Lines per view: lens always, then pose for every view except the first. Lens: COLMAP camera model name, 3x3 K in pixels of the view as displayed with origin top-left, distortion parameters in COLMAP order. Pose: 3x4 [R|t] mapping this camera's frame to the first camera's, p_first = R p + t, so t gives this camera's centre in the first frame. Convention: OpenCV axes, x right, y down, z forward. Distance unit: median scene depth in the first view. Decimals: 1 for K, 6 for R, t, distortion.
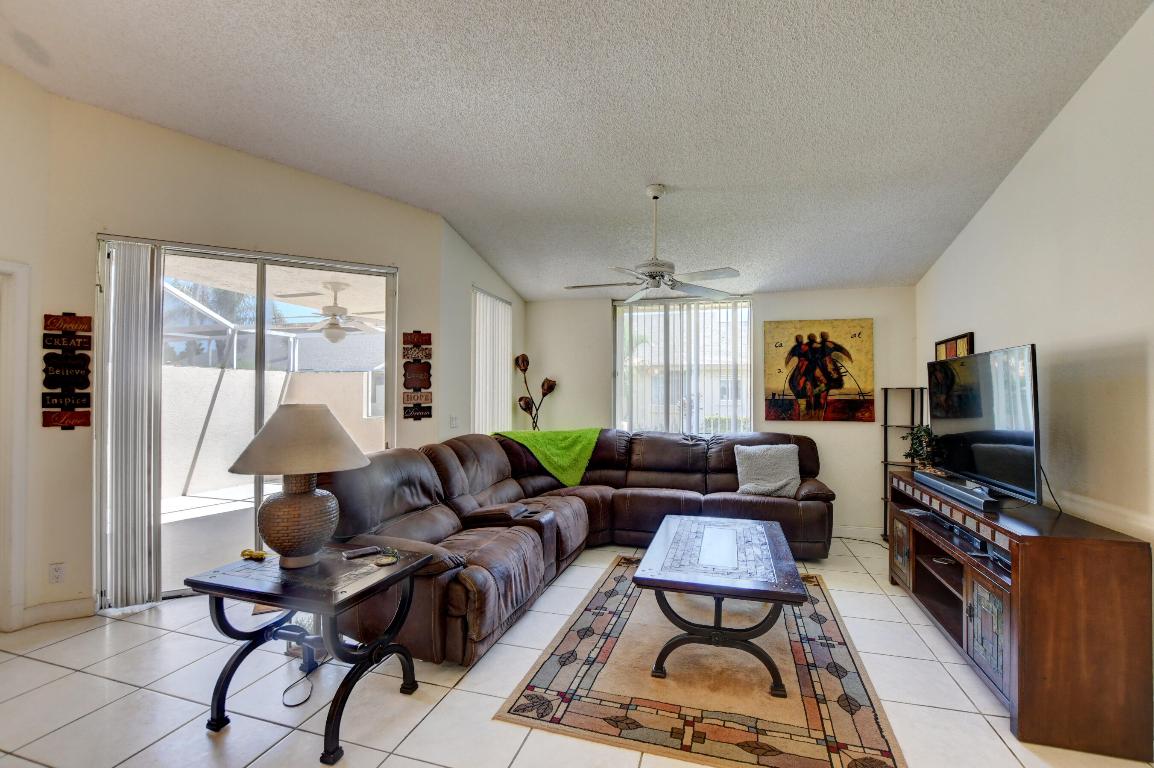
lens RADIAL K [[506.6, 0, 573.7], [0, 506.6, 389.3], [0, 0, 1]] dist [-0.033979, 0.005511]
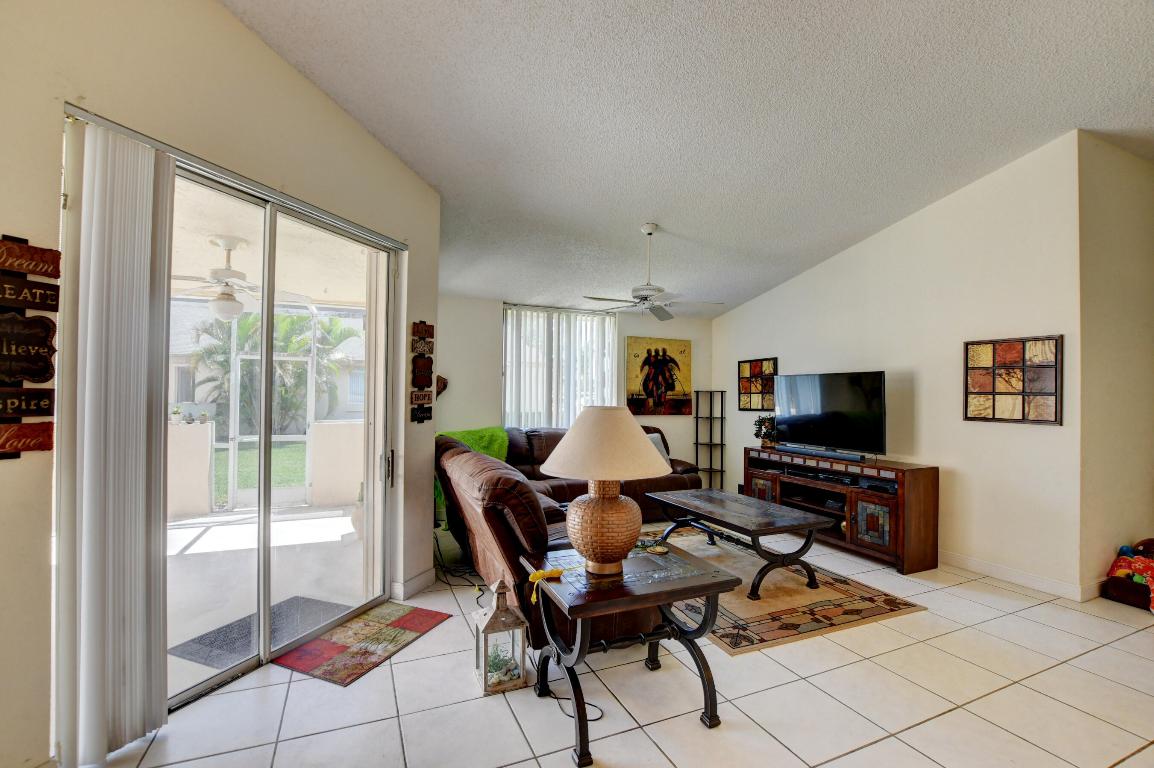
lens RADIAL K [[506.6, 0, 573.7], [0, 506.6, 389.3], [0, 0, 1]] dist [-0.033979, 0.005511]
pose [[0.767144, 0.012068, 0.641362, -0.668729], [-0.015630, 0.999878, -0.000119, -0.001163], [-0.641285, -0.009933, 0.767239, 0.156364]]
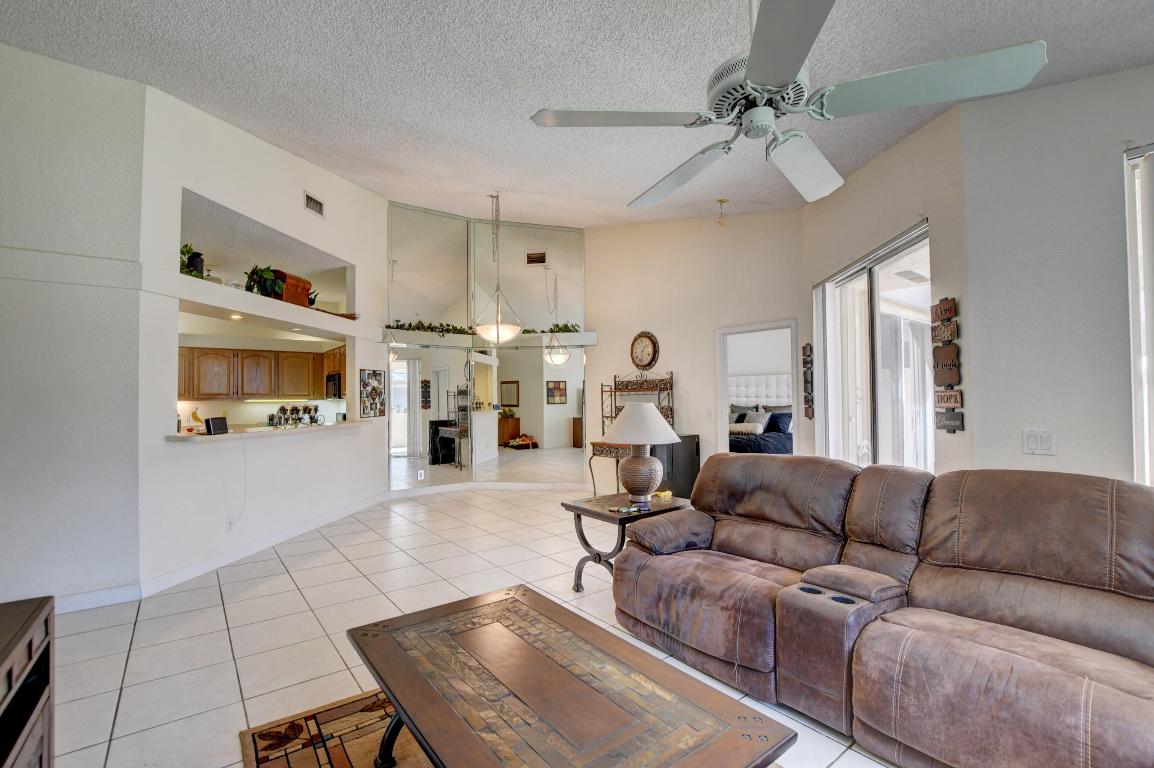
lens RADIAL K [[506.6, 0, 573.7], [0, 506.6, 389.3], [0, 0, 1]] dist [-0.033979, 0.005511]
pose [[-0.579429, -0.015853, -0.814868, 0.505278], [0.014023, 0.999469, -0.029415, 0.015777], [0.814902, -0.028471, -0.578899, 0.974039]]
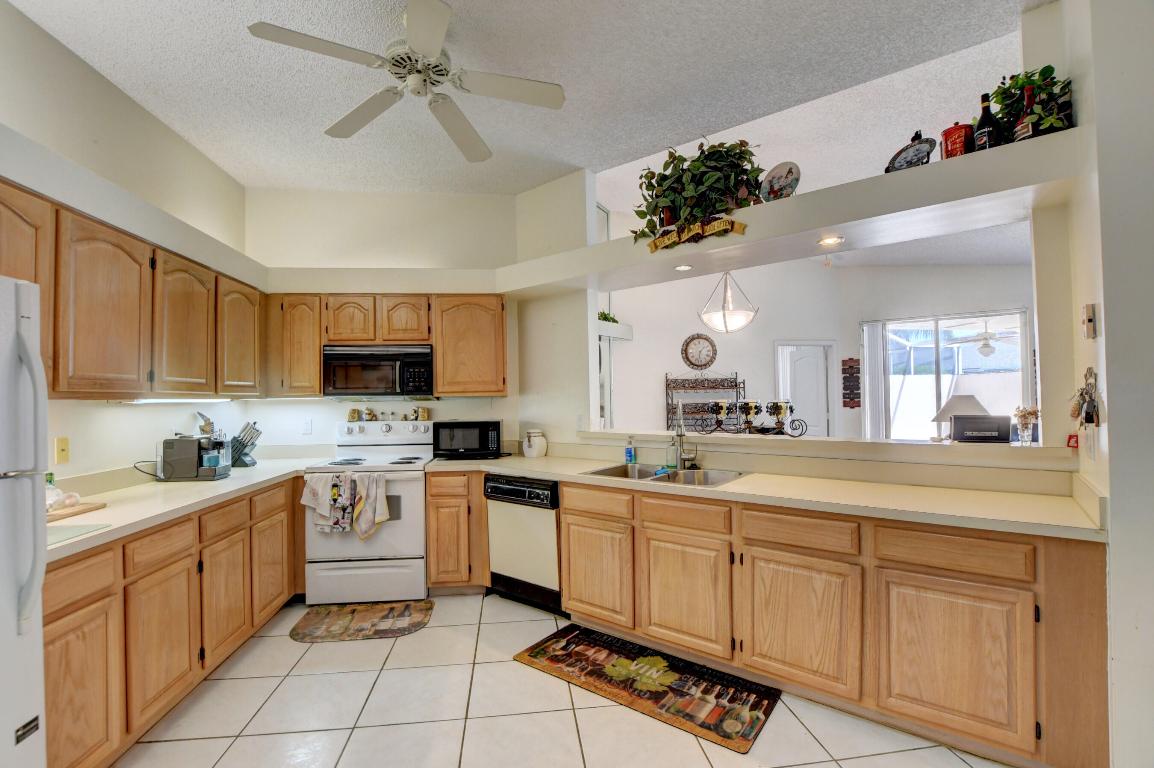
lens RADIAL K [[506.6, 0, 573.7], [0, 506.6, 389.3], [0, 0, 1]] dist [-0.033979, 0.005511]
pose [[0.390414, -0.025665, -0.920281, 0.476589], [0.026541, 0.999510, -0.016615, -0.002974], [0.920257, -0.017939, 0.390904, -0.845208]]
